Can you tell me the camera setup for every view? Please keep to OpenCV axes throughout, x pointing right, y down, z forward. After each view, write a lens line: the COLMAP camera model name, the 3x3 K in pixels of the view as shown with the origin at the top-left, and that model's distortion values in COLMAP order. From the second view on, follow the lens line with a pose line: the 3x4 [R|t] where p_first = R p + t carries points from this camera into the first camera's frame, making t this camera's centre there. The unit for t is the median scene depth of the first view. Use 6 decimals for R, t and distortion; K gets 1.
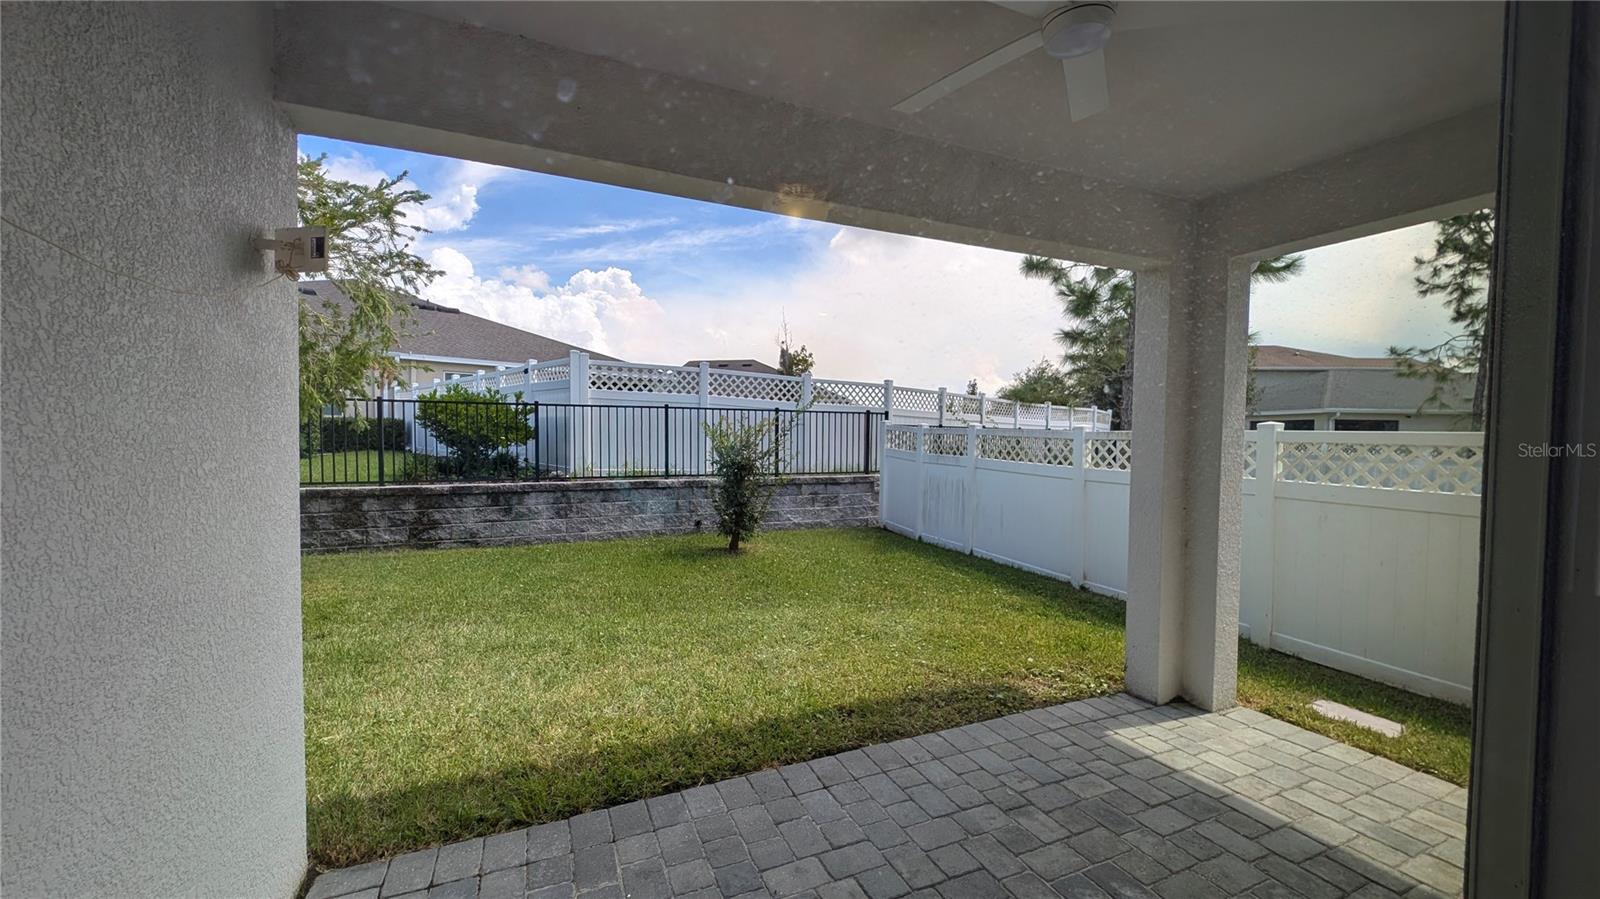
lens RADIAL K [[599.3, 0, 798.5], [0, 599.3, 454.7], [0, 0, 1]] dist [0.018148, -0.010155]
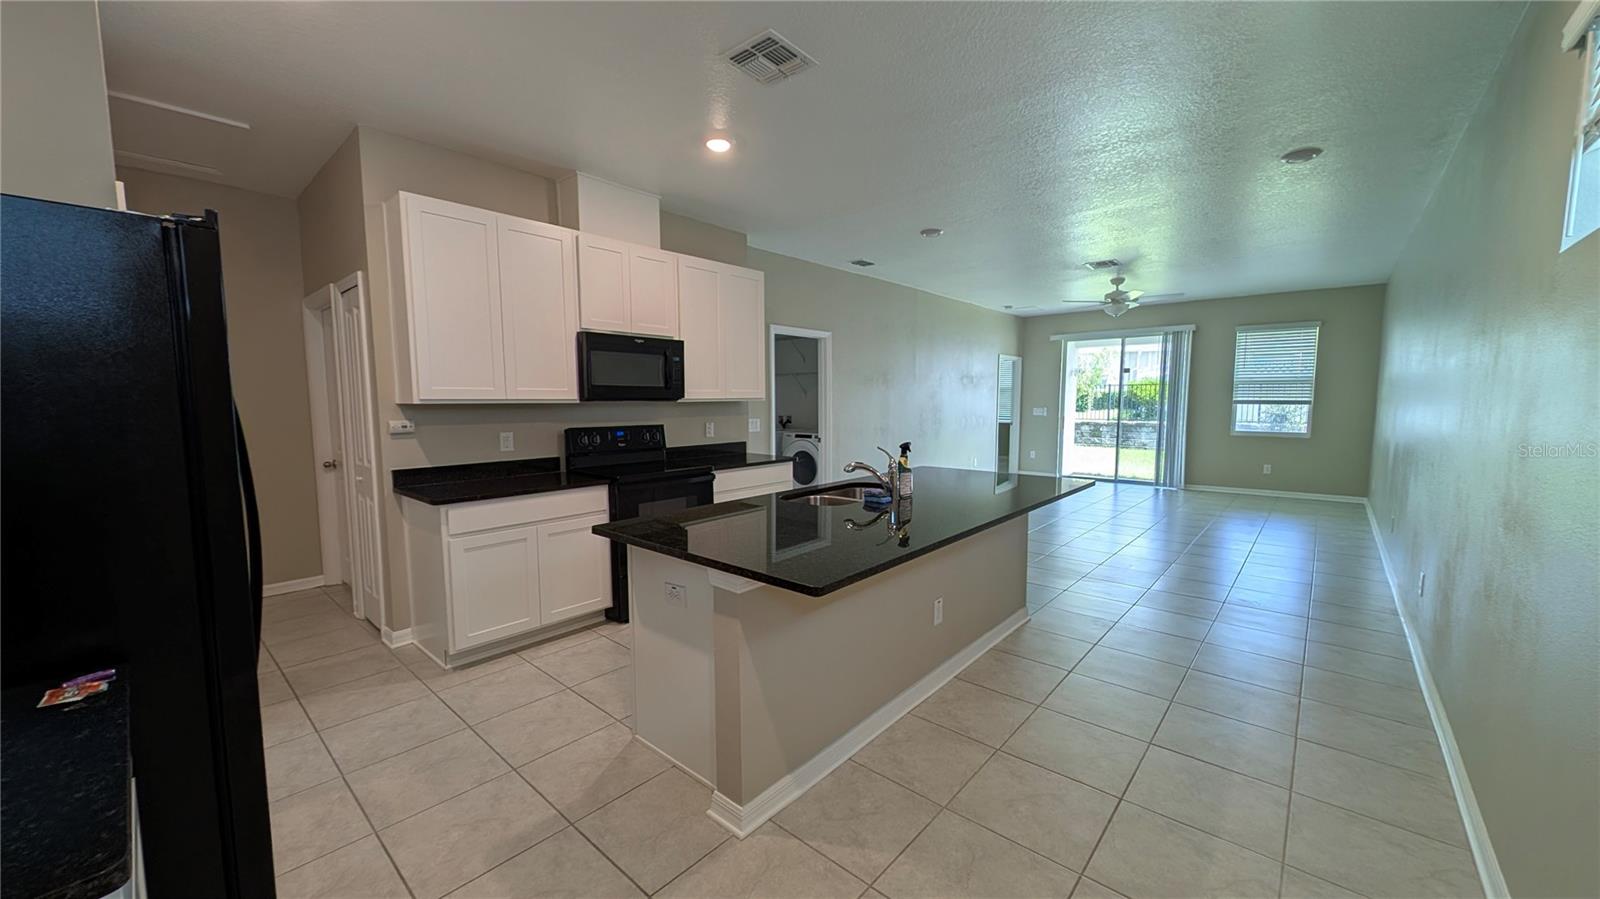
lens RADIAL K [[599.3, 0, 798.5], [0, 599.3, 454.7], [0, 0, 1]] dist [0.018148, -0.010155]
pose [[0.418431, 0.071117, -0.905460, 0.953874], [-0.020910, 0.997420, 0.068677, 0.046066], [0.908008, -0.009803, 0.418839, -1.102828]]
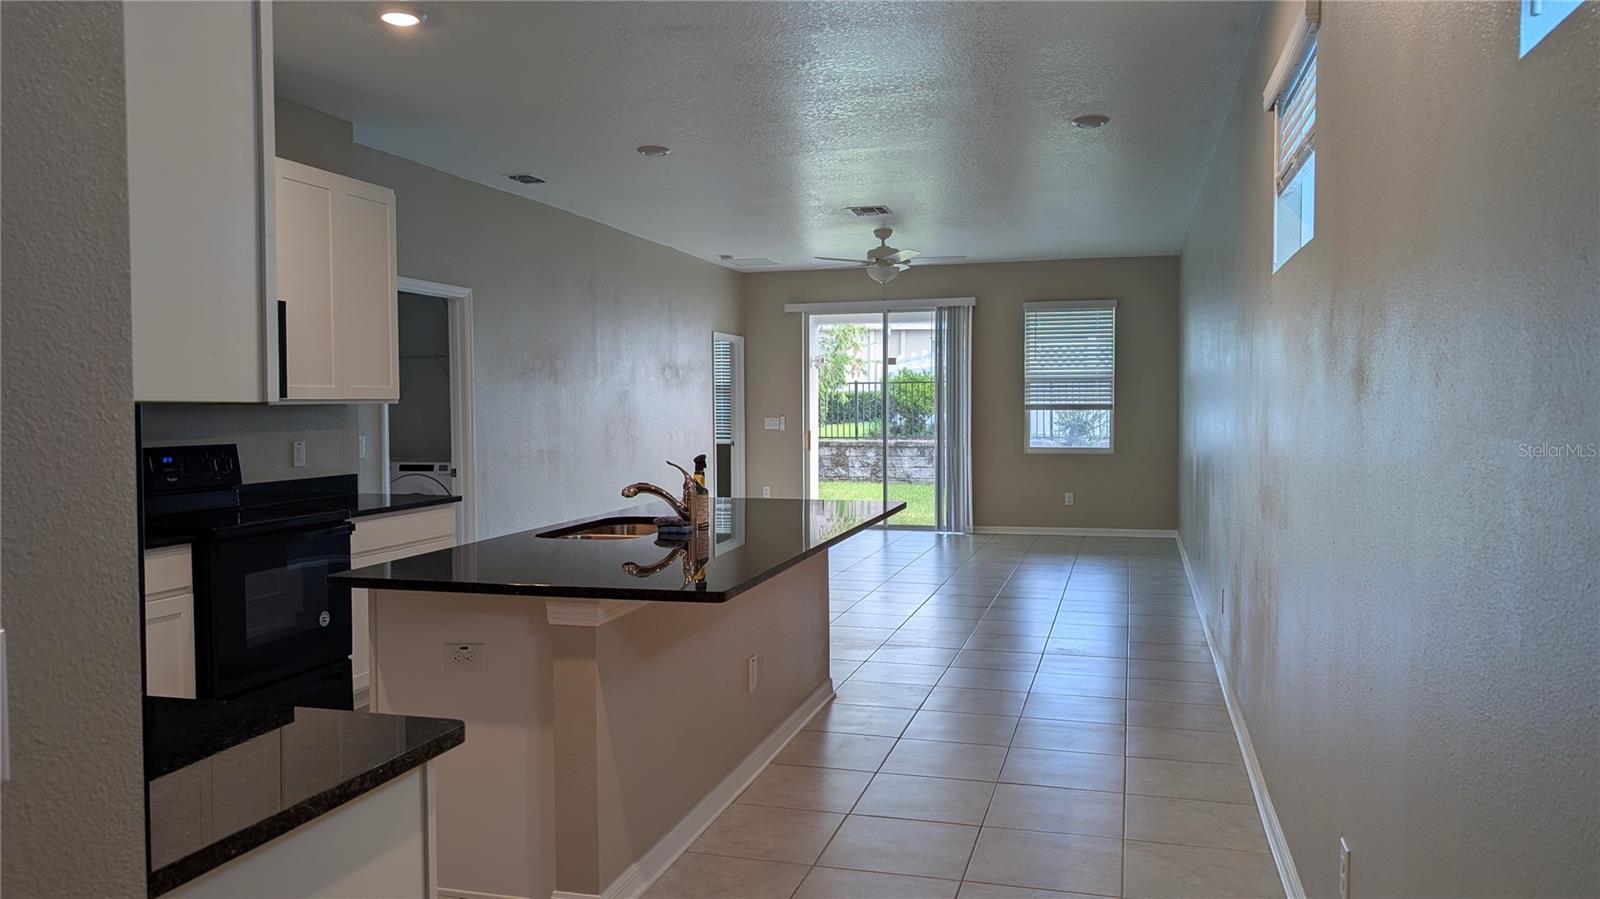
lens RADIAL K [[1155.5, 0, 822.9], [0, 1155.5, 443.5], [0, 0, 1]] dist [0.091634, -0.203024]
pose [[0.779261, 0.005548, -0.626674, 1.027064], [-0.005997, 0.999981, 0.001396, 0.056113], [0.626670, 0.002670, 0.779280, -1.269857]]
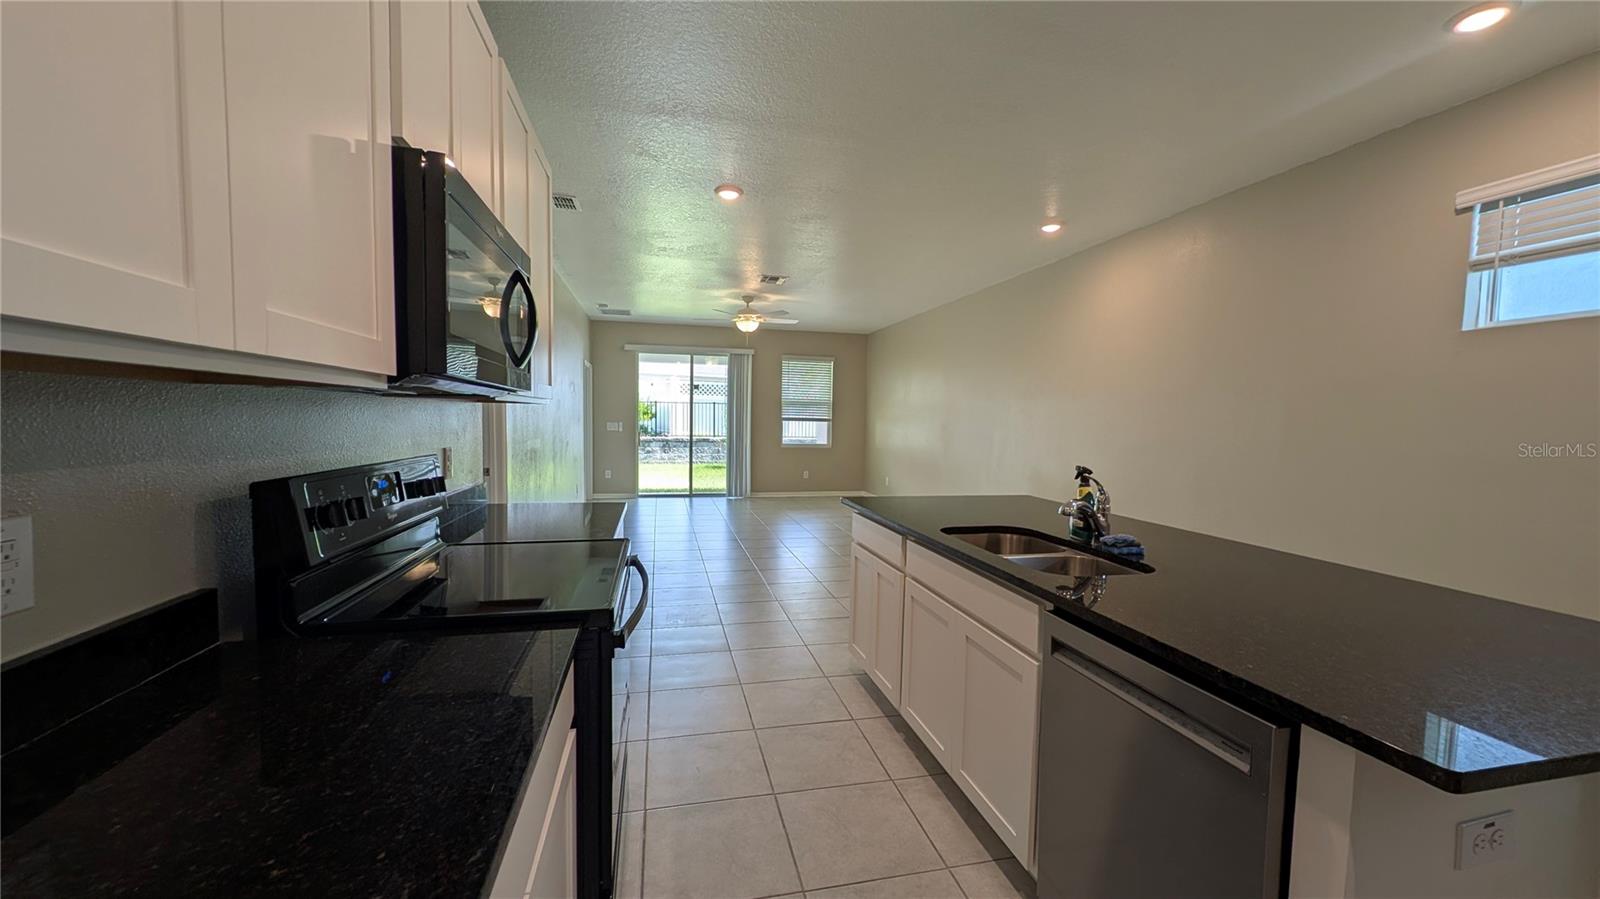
lens RADIAL K [[599.3, 0, 798.5], [0, 599.3, 454.7], [0, 0, 1]] dist [0.018148, -0.010155]
pose [[0.981086, 0.017393, -0.192788, 0.561651], [-0.012759, 0.999600, 0.025256, 0.052796], [0.193150, -0.022319, 0.980915, -1.177894]]
